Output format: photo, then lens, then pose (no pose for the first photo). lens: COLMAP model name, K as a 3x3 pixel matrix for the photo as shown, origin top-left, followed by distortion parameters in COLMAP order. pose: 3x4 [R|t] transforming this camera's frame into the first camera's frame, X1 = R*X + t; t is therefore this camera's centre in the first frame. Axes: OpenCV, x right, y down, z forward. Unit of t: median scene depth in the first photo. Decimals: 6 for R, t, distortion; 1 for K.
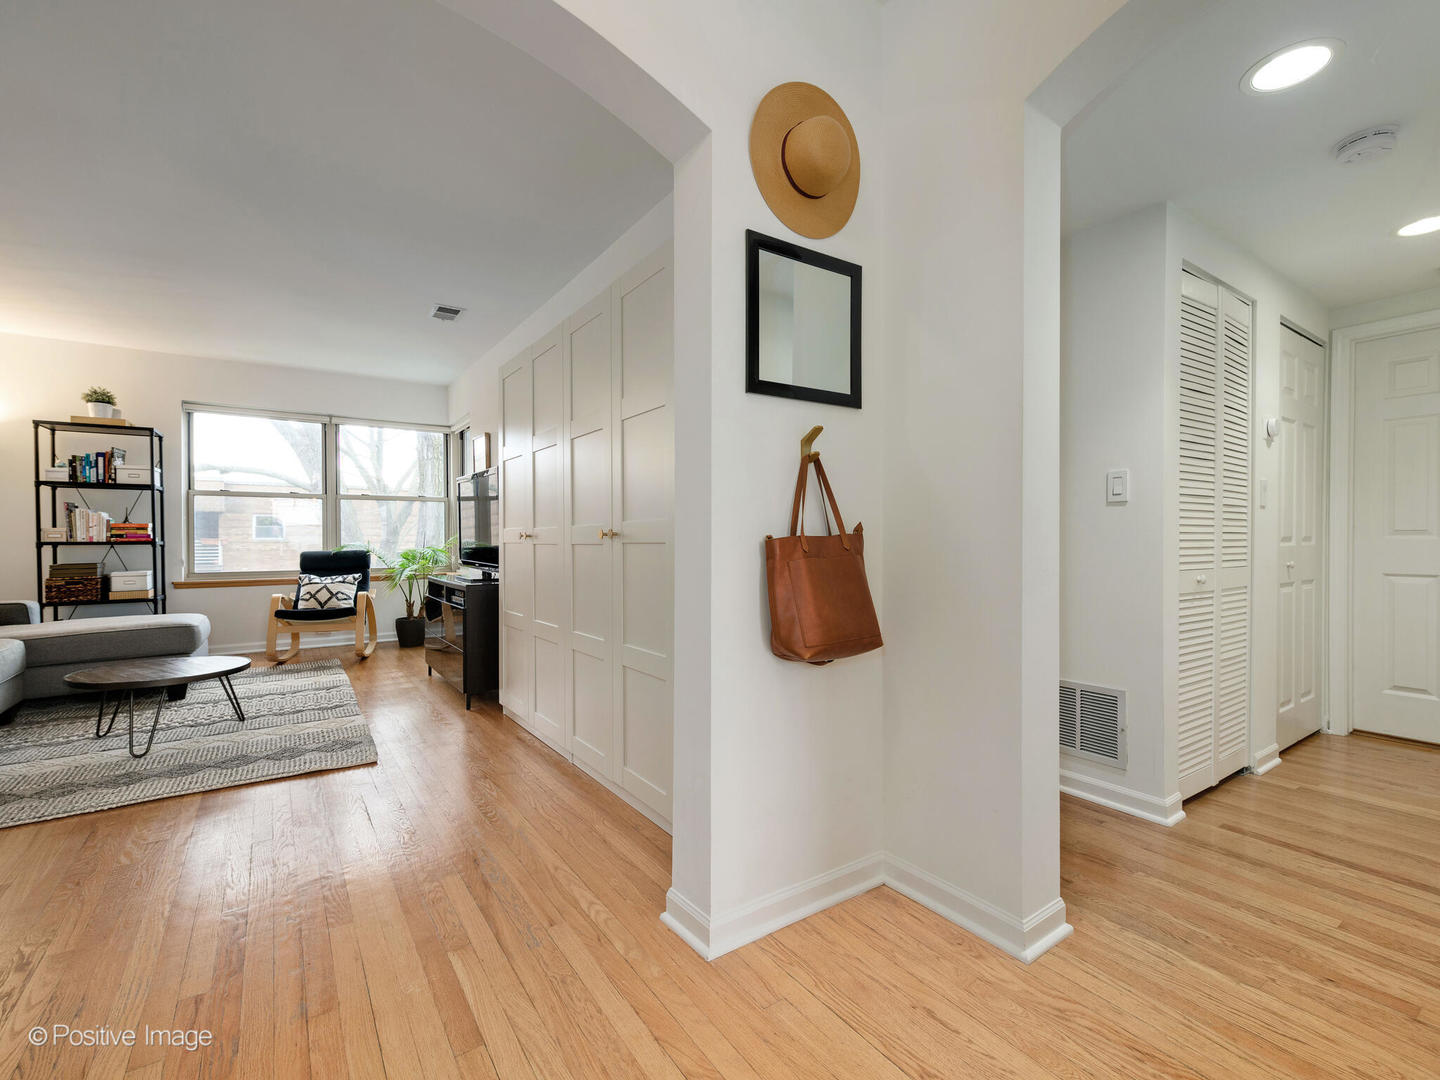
lens RADIAL K [[639.6, 0, 729.7], [0, 639.6, 540.7], [0, 0, 1]] dist [0.005469, -0.000056]
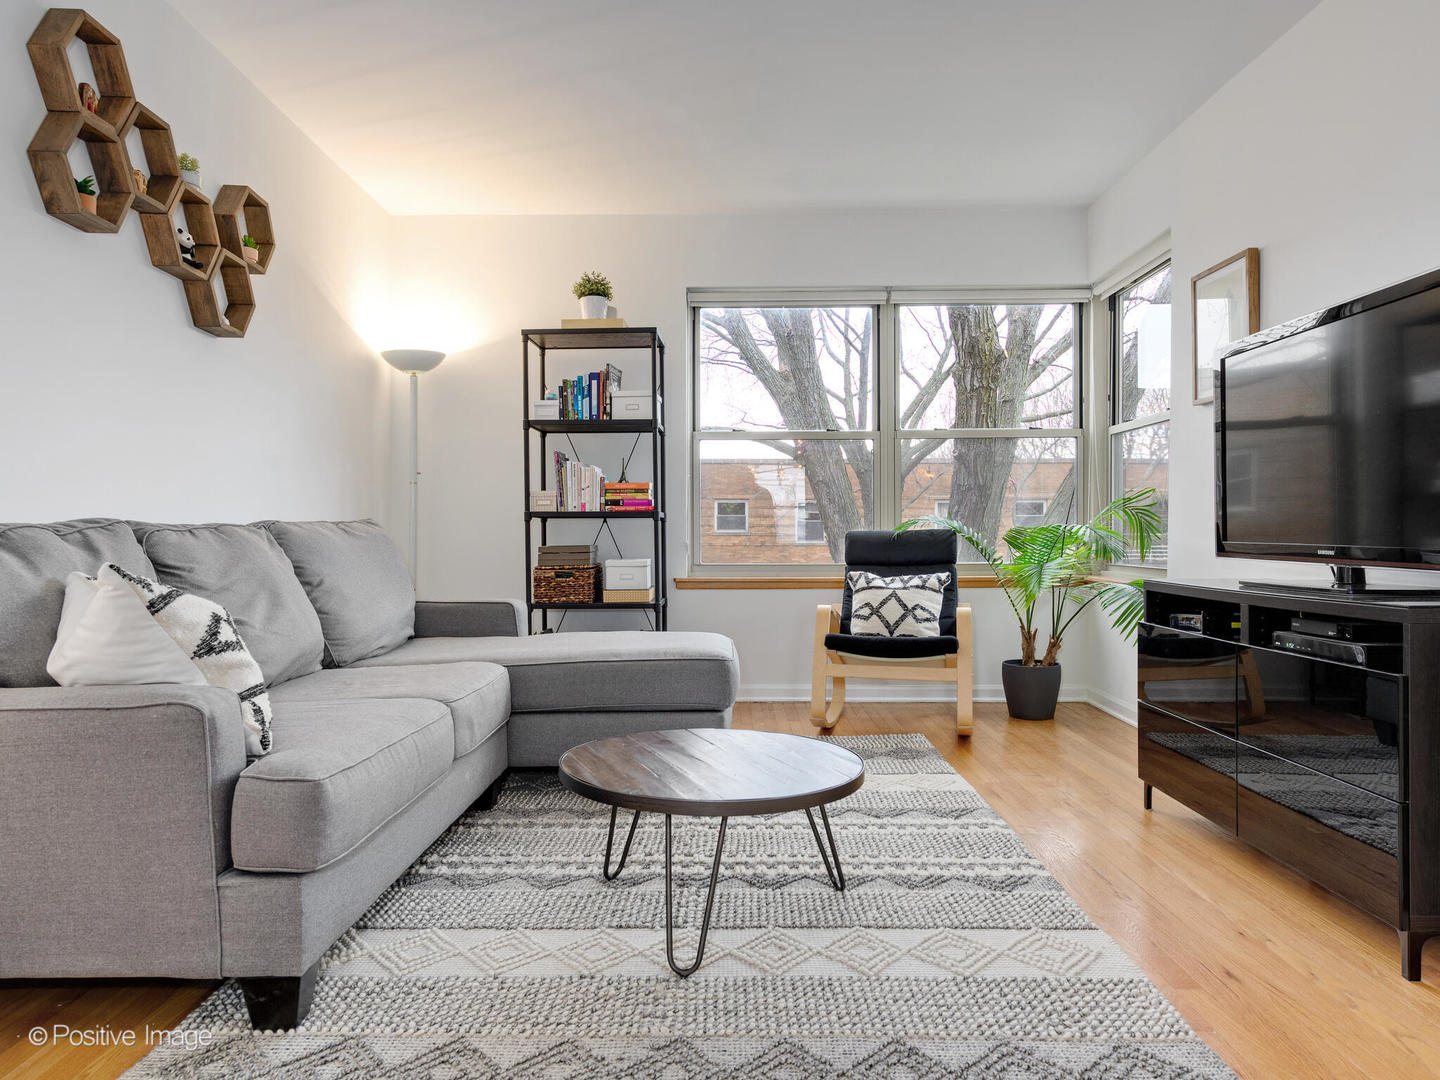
lens RADIAL K [[841.3, 0, 715.5], [0, 841.3, 540.0], [0, 0, 1]] dist [0.000862, -0.000174]
pose [[0.823493, -0.000534, -0.567327, -0.393395], [-0.001653, 0.999993, -0.003340, 0.031478], [0.567324, 0.003689, 0.823486, 0.369100]]
